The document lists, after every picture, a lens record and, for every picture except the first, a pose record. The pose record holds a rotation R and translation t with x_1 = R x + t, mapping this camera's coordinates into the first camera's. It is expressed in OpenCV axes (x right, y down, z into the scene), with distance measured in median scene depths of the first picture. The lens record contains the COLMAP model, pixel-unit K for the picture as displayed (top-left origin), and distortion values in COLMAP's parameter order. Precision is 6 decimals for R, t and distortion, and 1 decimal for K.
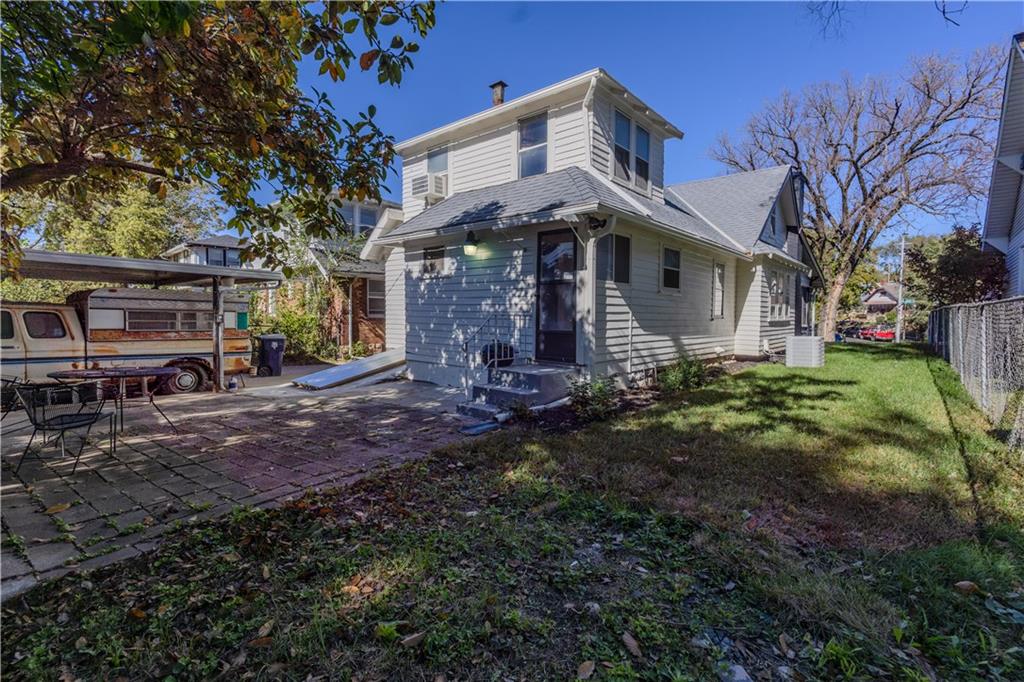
lens RADIAL K [[480.2, 0, 515.3], [0, 480.2, 334.6], [0, 0, 1]] dist [0.004142, 0.000106]
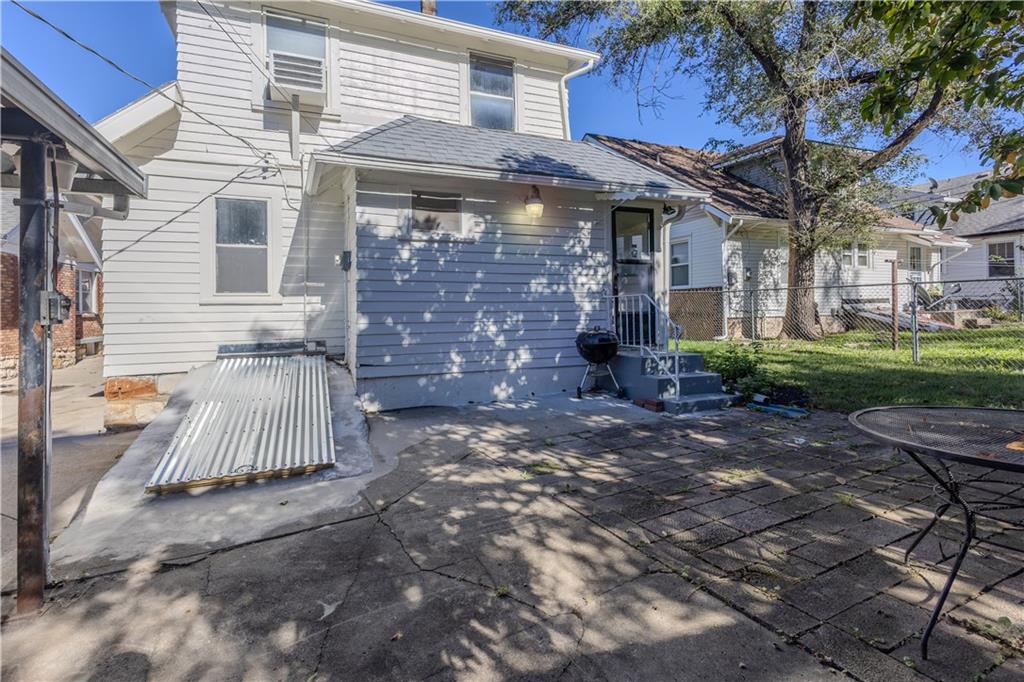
lens RADIAL K [[480.2, 0, 506.2], [0, 480.2, 308.7], [0, 0, 1]] dist [0.004142, 0.000106]
pose [[0.446137, -0.016411, 0.894814, -0.803822], [0.055626, 0.998407, -0.009423, -0.019076], [-0.893234, 0.053979, 0.446340, 0.728725]]
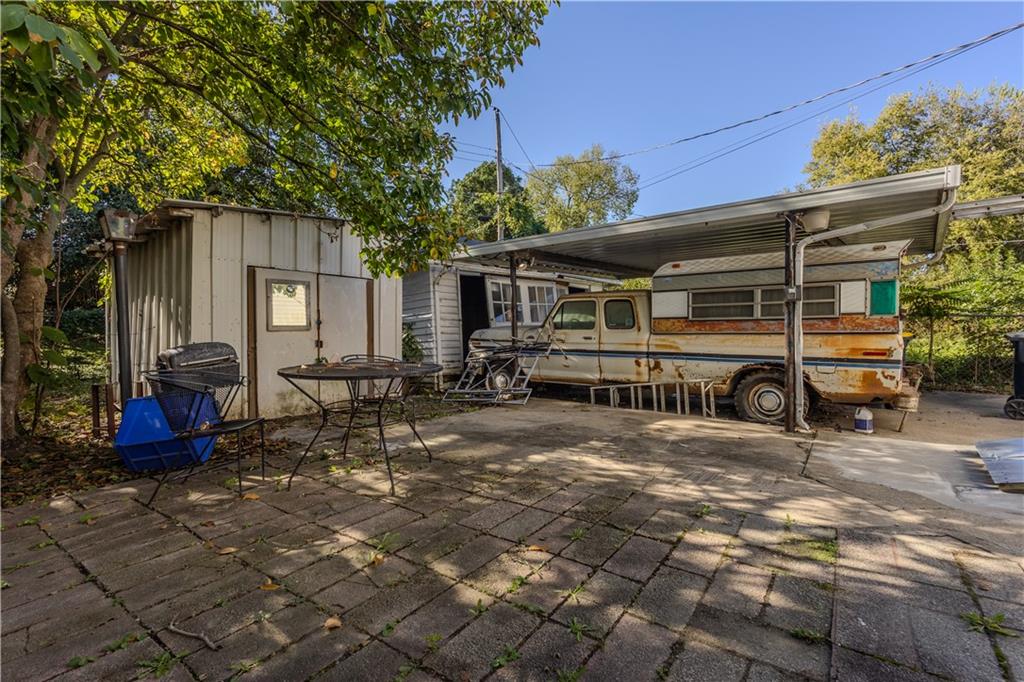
lens RADIAL K [[480.2, 0, 512.1], [0, 480.2, 333.2], [0, 0, 1]] dist [0.004142, 0.000106]
pose [[0.024097, 0.004241, -0.999701, -0.099371], [-0.013301, 0.999904, 0.003921, 0.013419], [0.999621, 0.013203, 0.024151, 0.736165]]
